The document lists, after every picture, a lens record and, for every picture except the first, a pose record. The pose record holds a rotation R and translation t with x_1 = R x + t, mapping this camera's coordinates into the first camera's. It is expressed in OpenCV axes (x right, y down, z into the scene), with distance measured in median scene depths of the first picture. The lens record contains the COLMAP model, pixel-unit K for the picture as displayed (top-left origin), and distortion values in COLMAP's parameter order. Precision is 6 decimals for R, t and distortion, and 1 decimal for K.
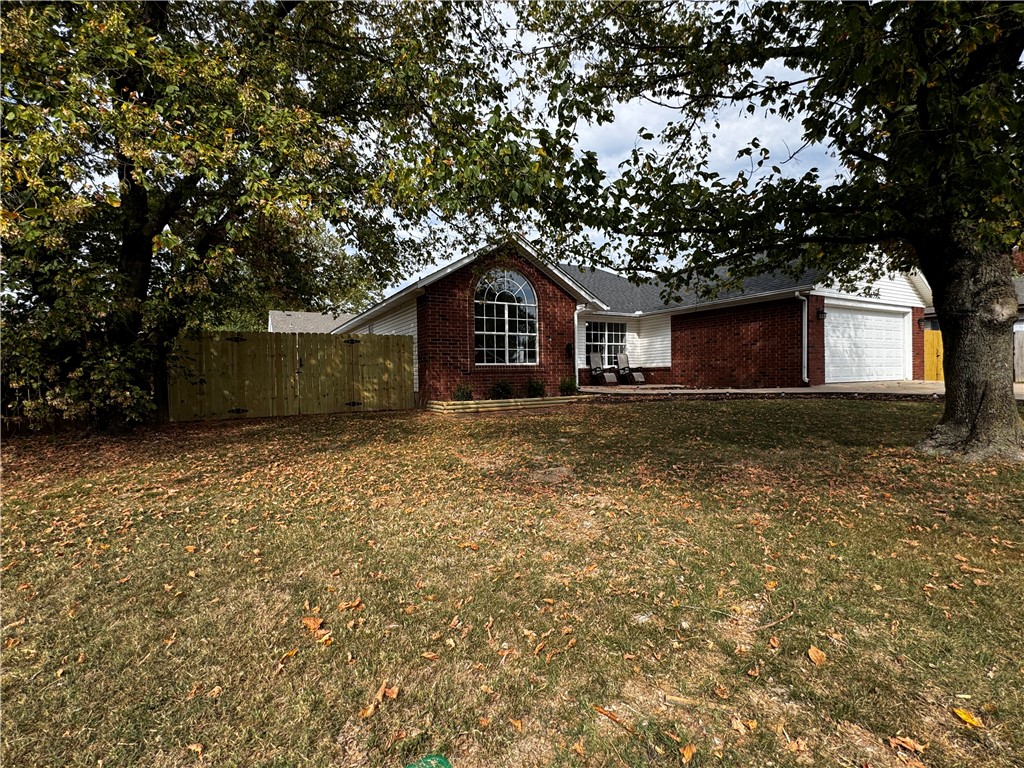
lens RADIAL K [[484.2, 0, 509.9], [0, 484.2, 384.2], [0, 0, 1]] dist [-0.010929, 0.000085]
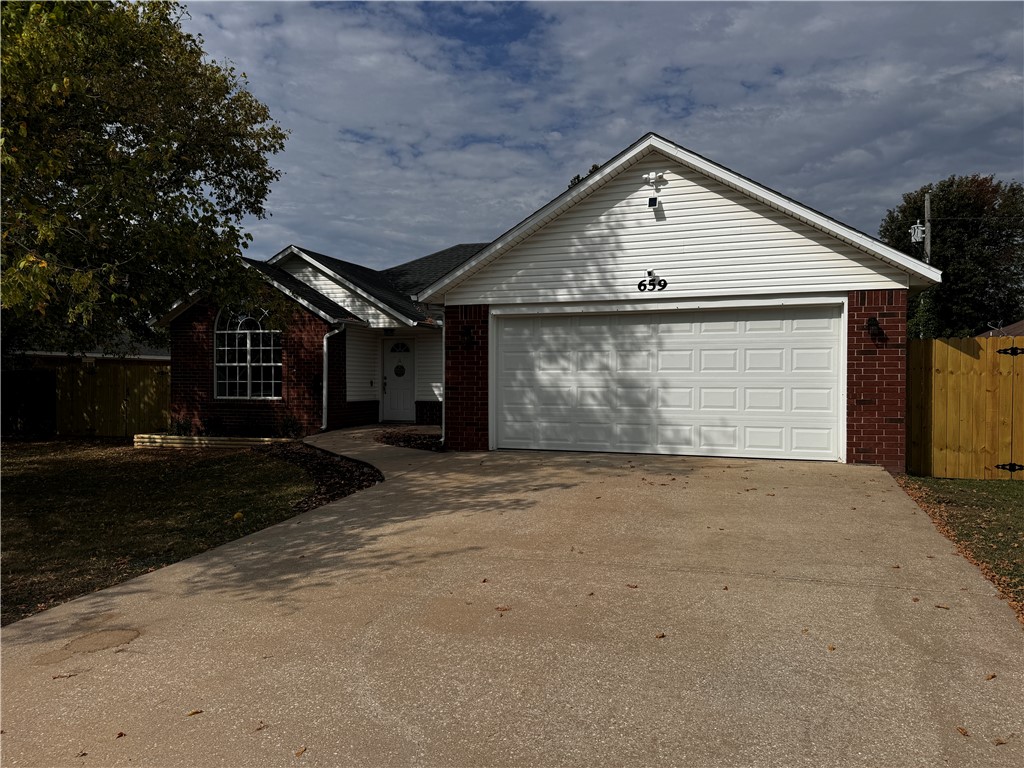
lens RADIAL K [[758.1, 0, 516.5], [0, 758.1, 390.7], [0, 0, 1]] dist [0.042621, -0.029523]
pose [[0.677068, 0.030810, -0.735276, 1.355922], [-0.029084, 0.999463, 0.015098, -0.088577], [0.735346, 0.011162, 0.677600, 0.380811]]
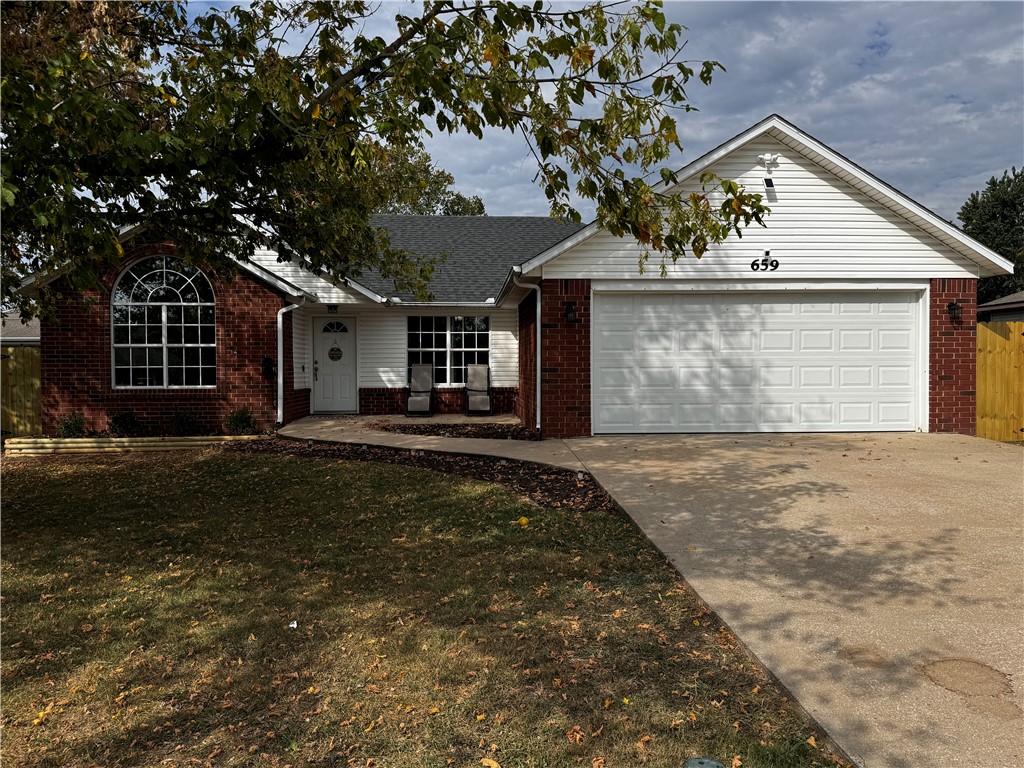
lens RADIAL K [[758.1, 0, 525.6], [0, 758.1, 390.3], [0, 0, 1]] dist [0.042621, -0.029523]
pose [[0.913422, 0.026055, -0.406178, 0.927532], [-0.020355, 0.999624, 0.018347, -0.066550], [0.406504, -0.008491, 0.913610, 0.161882]]
